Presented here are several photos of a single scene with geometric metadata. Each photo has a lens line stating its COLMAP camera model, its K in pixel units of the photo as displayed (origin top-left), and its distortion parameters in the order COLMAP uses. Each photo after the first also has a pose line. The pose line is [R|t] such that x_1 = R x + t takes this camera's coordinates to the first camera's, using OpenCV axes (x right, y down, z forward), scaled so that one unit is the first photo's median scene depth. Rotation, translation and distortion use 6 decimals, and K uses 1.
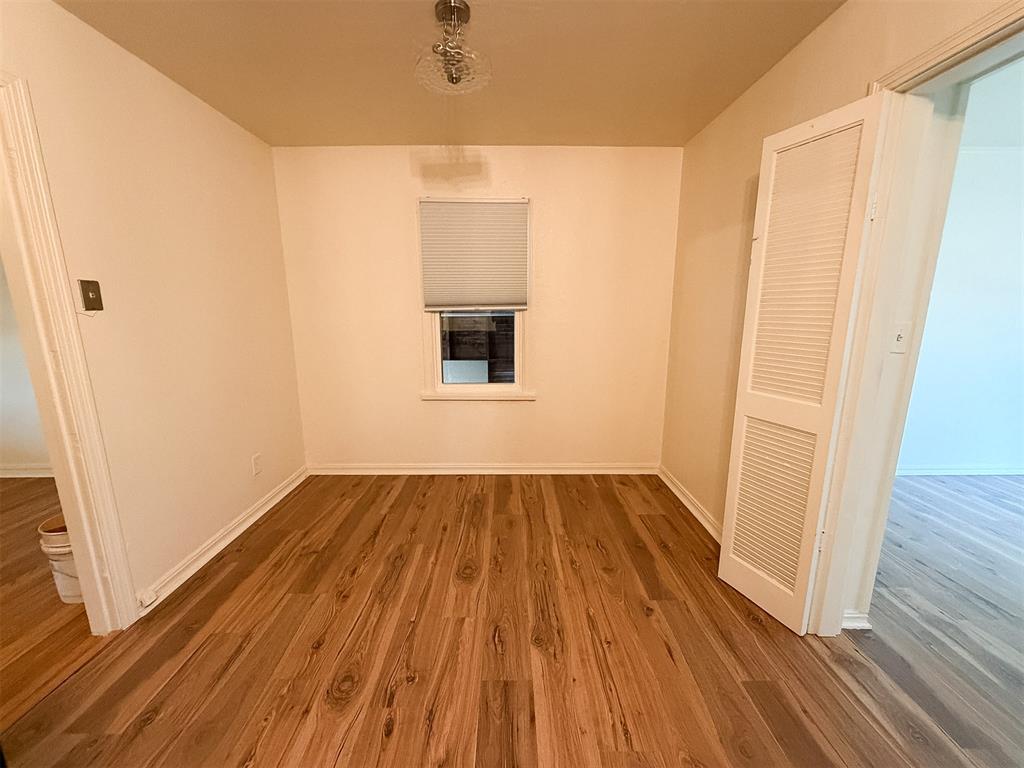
lens RADIAL K [[407.3, 0, 512.0], [0, 407.3, 384.0], [0, 0, 1]] dist [-0.002568, -0.000671]
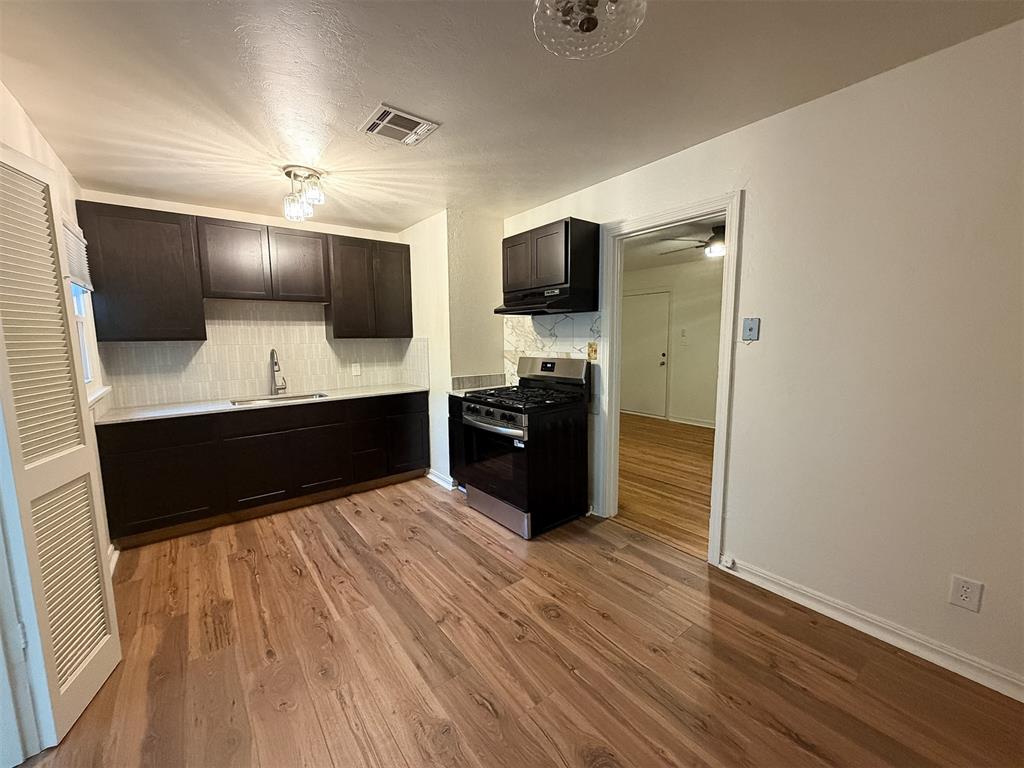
lens RADIAL K [[407.3, 0, 512.0], [0, 407.3, 384.0], [0, 0, 1]] dist [-0.002568, -0.000671]
pose [[-0.795715, 0.086766, -0.599424, 0.417591], [-0.101823, 0.956436, 0.273610, -0.330333], [0.597051, 0.278750, -0.752215, 1.567482]]
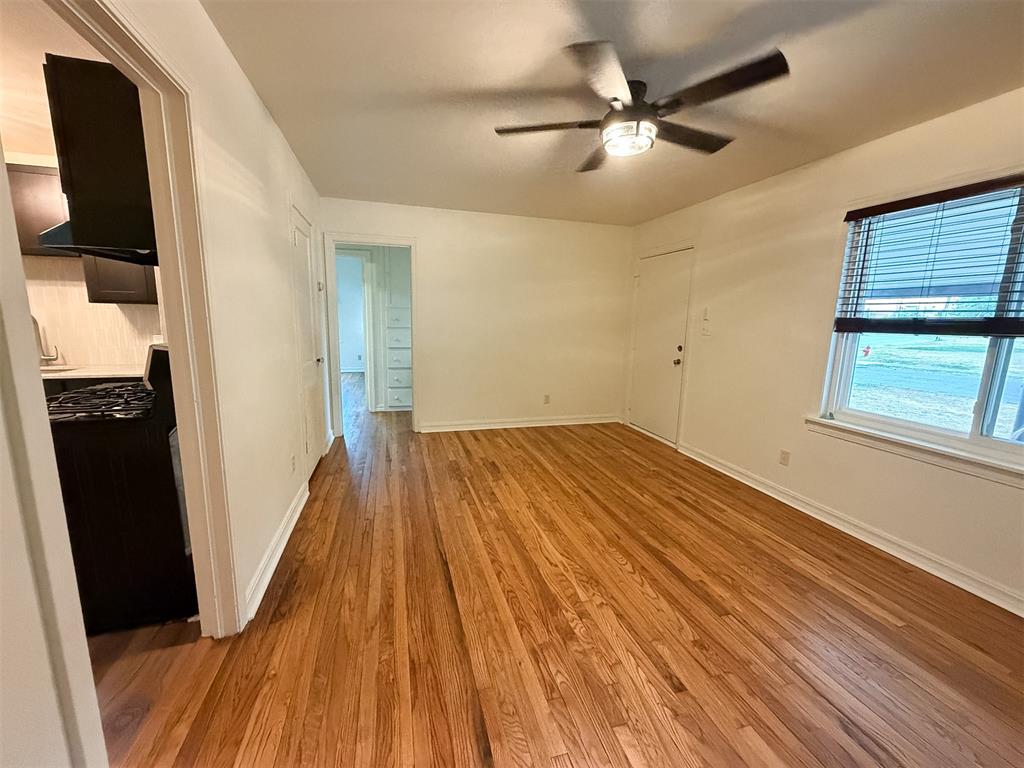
lens RADIAL K [[407.3, 0, 512.0], [0, 407.3, 384.0], [0, 0, 1]] dist [-0.002568, -0.000671]
pose [[-0.964204, 0.030172, -0.263438, -1.496823], [-0.066072, 0.934830, 0.348894, -0.276568], [0.256796, 0.353811, -0.899374, 1.481546]]
